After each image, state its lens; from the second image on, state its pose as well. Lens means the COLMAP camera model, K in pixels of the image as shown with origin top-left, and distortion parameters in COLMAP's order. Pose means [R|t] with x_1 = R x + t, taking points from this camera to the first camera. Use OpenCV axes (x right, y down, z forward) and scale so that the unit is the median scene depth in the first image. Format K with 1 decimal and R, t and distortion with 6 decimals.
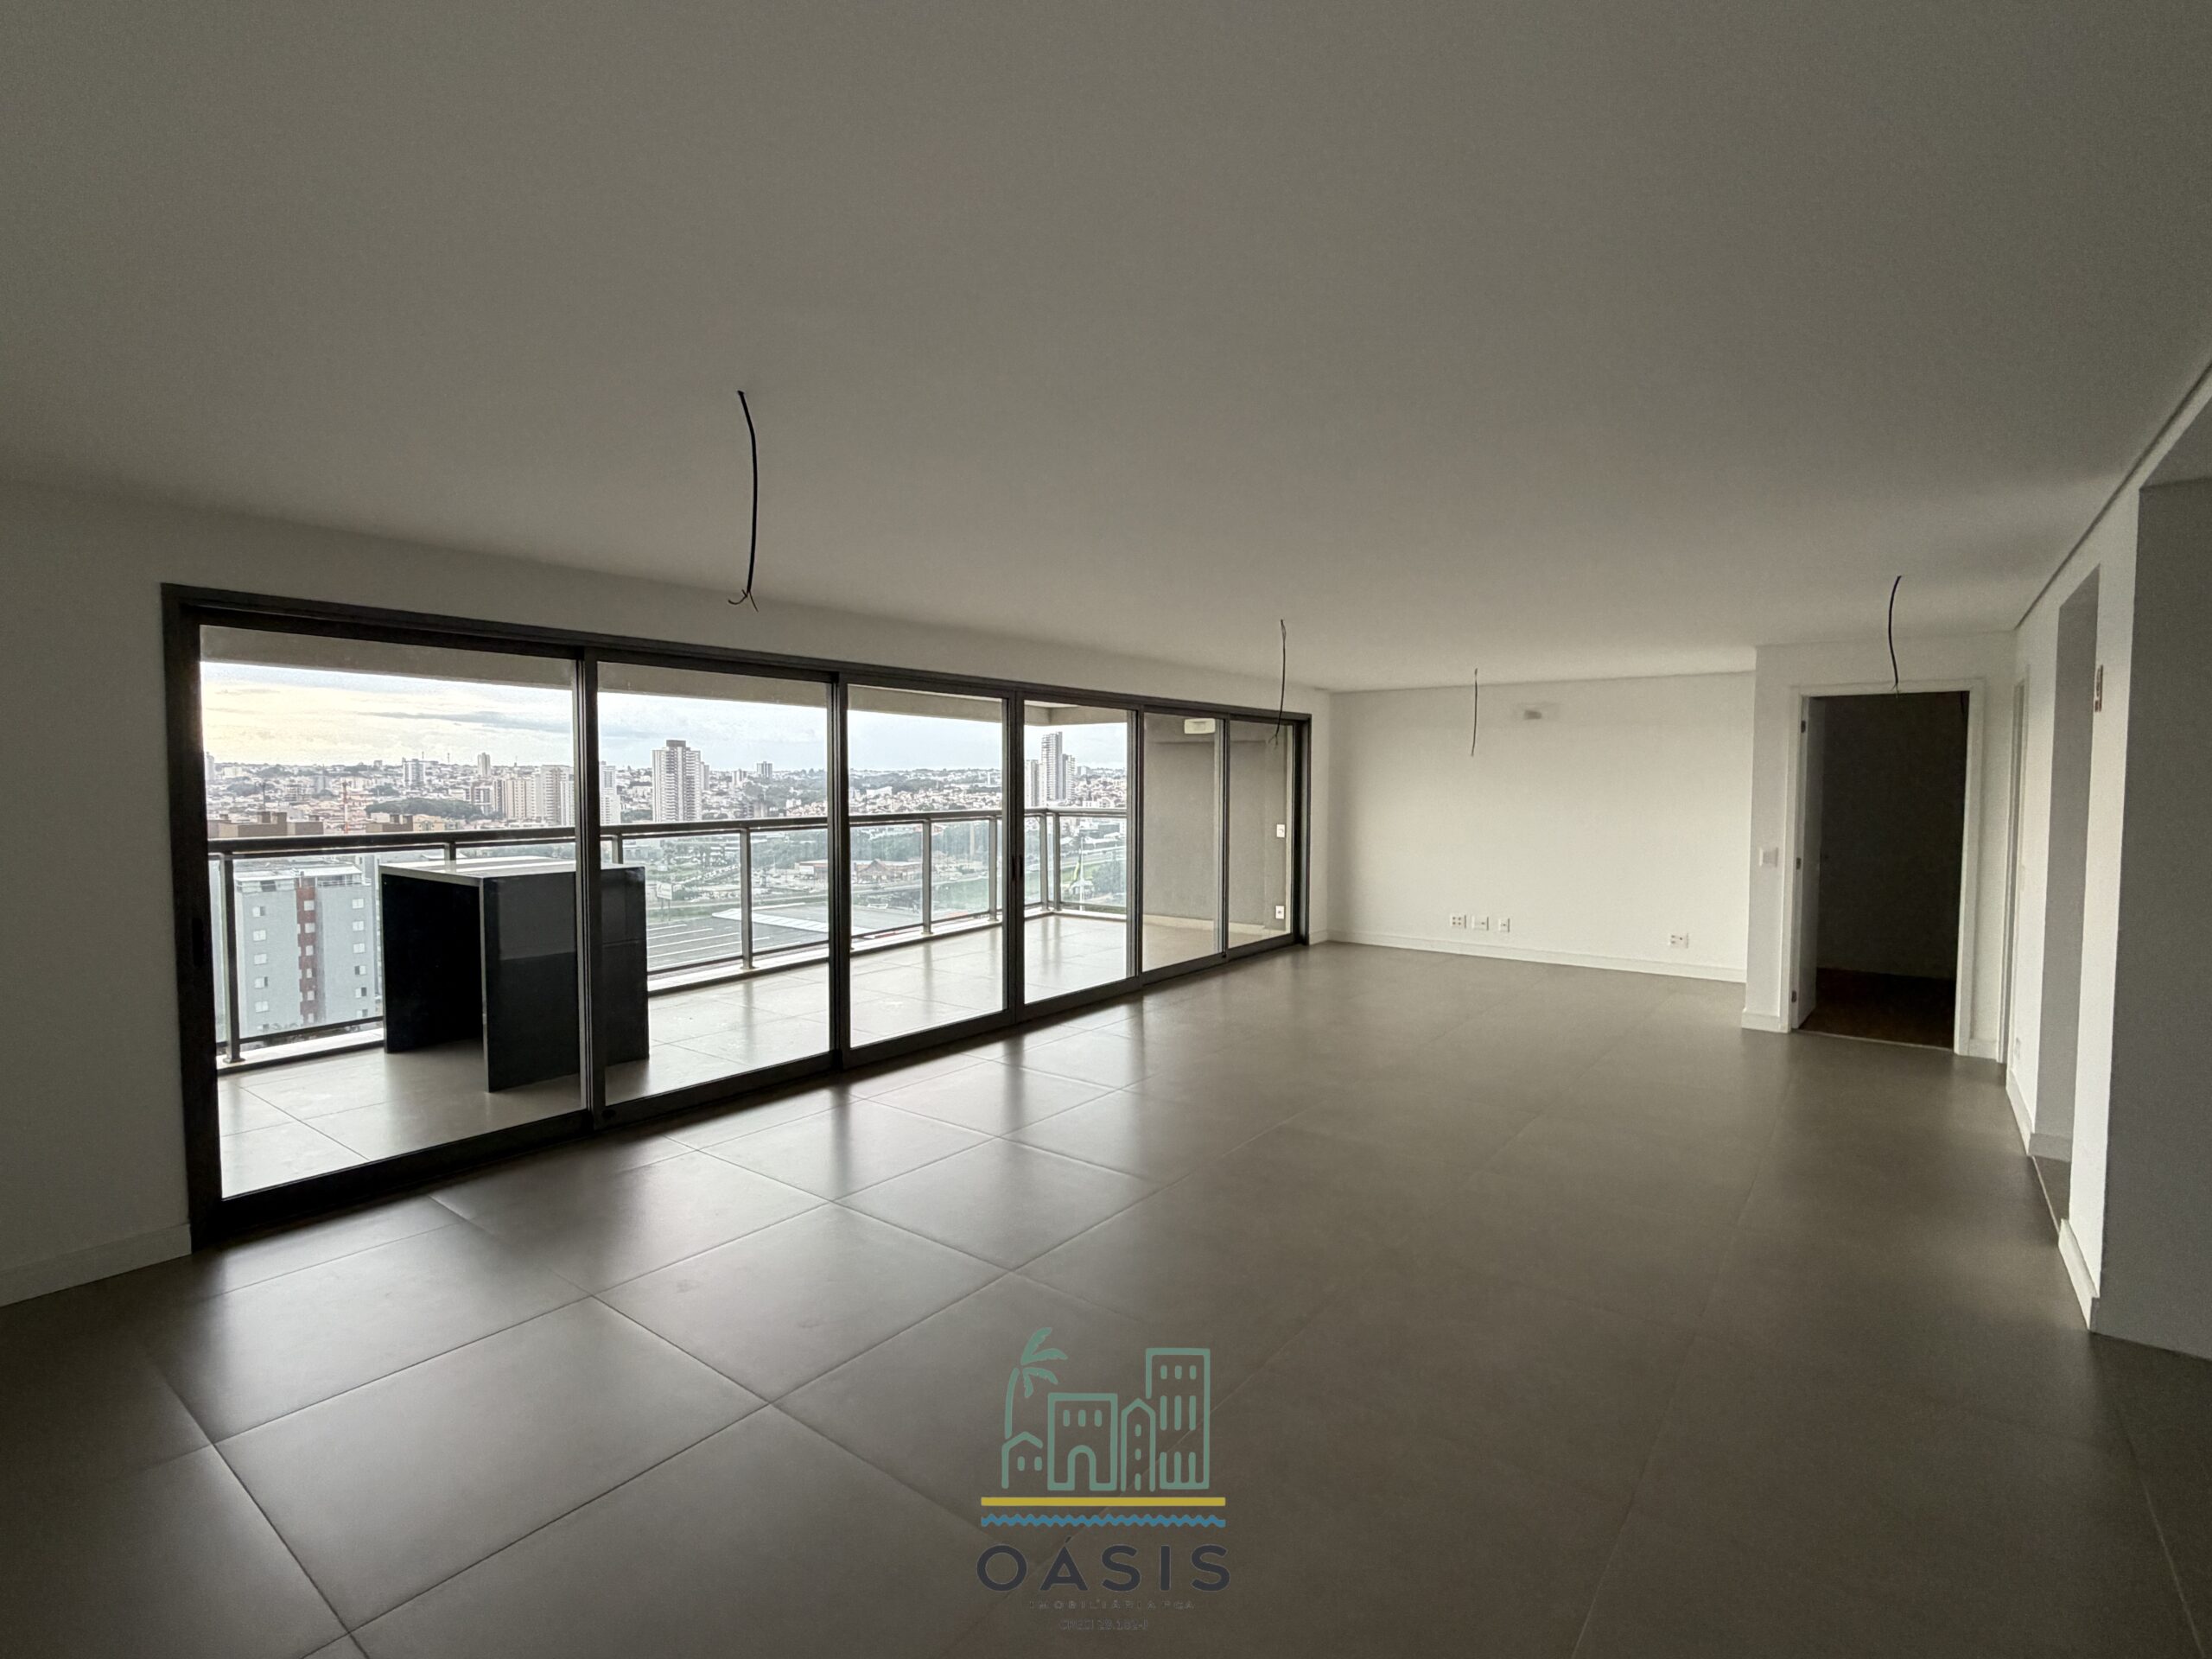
lens RADIAL K [[1037.8, 0, 1105.1], [0, 1037.8, 827.1], [0, 0, 1]] dist [-0.004914, 0.000276]
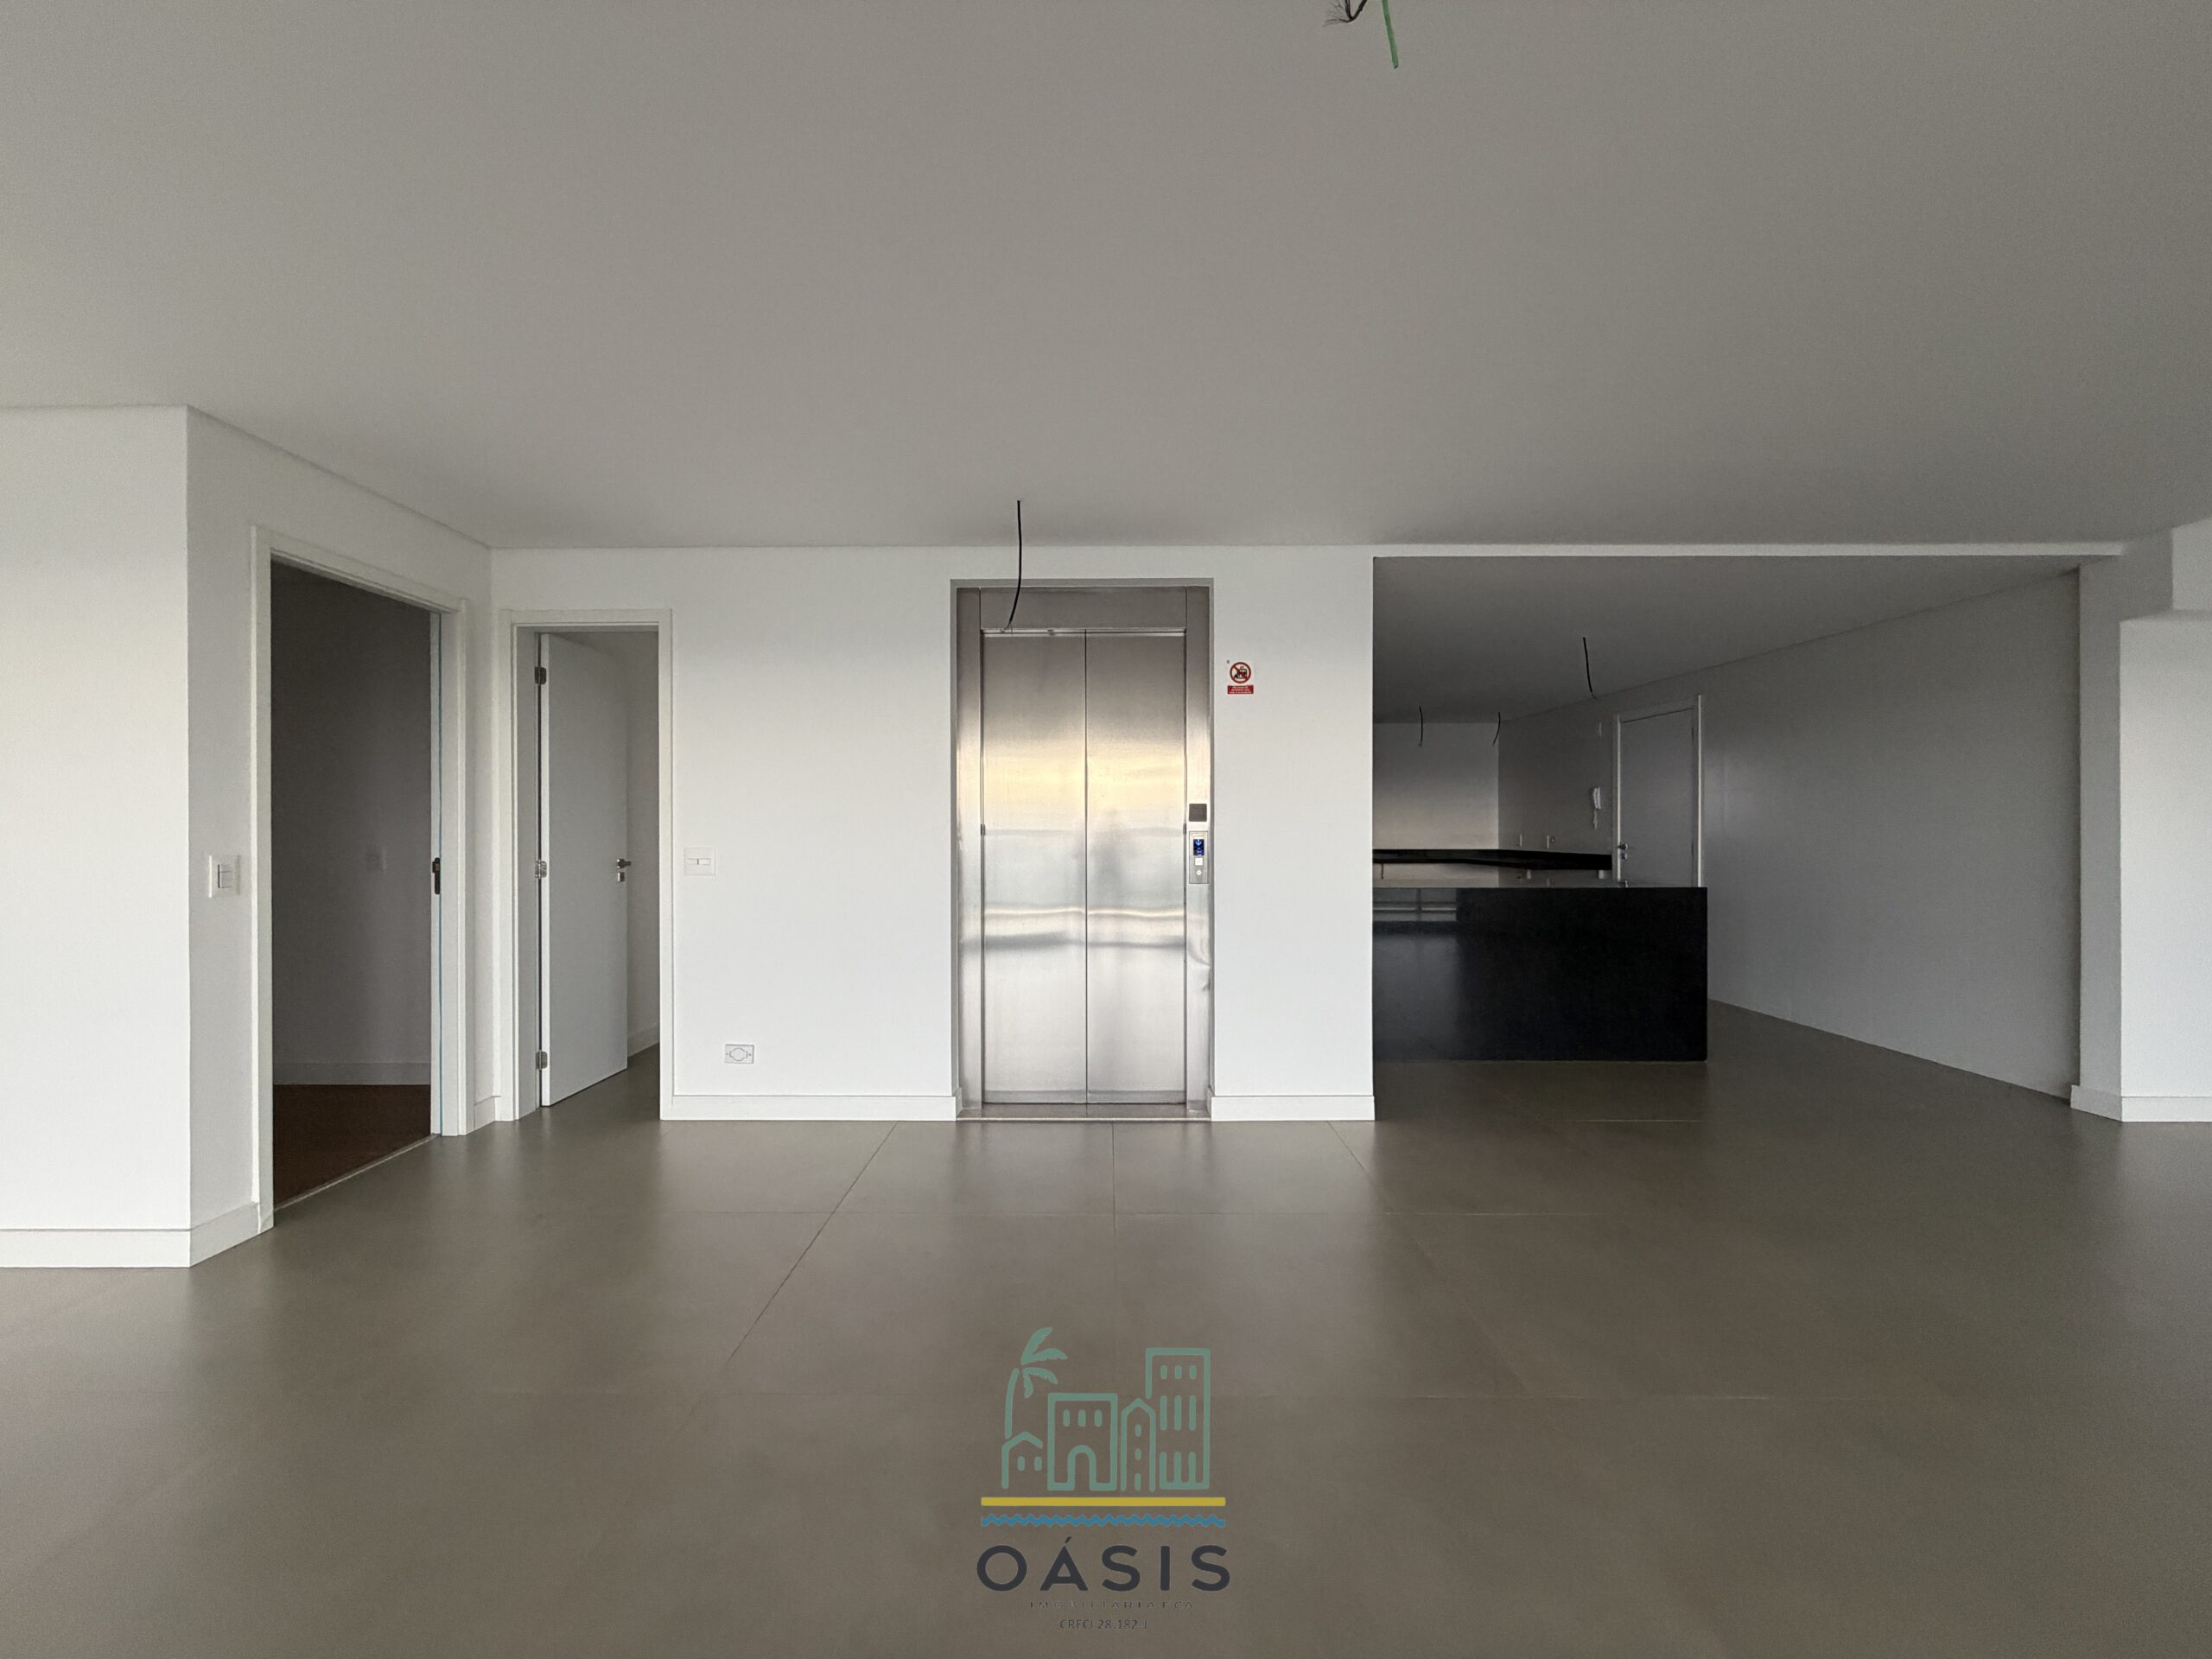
lens RADIAL K [[898.7, 0, 1107.6], [0, 898.7, 825.1], [0, 0, 1]] dist [0.003434, 0.000115]
pose [[-0.607387, -0.009522, 0.794349, 0.077088], [0.035686, 0.998592, 0.039257, 0.004510], [-0.793604, 0.052191, -0.606192, 0.947926]]
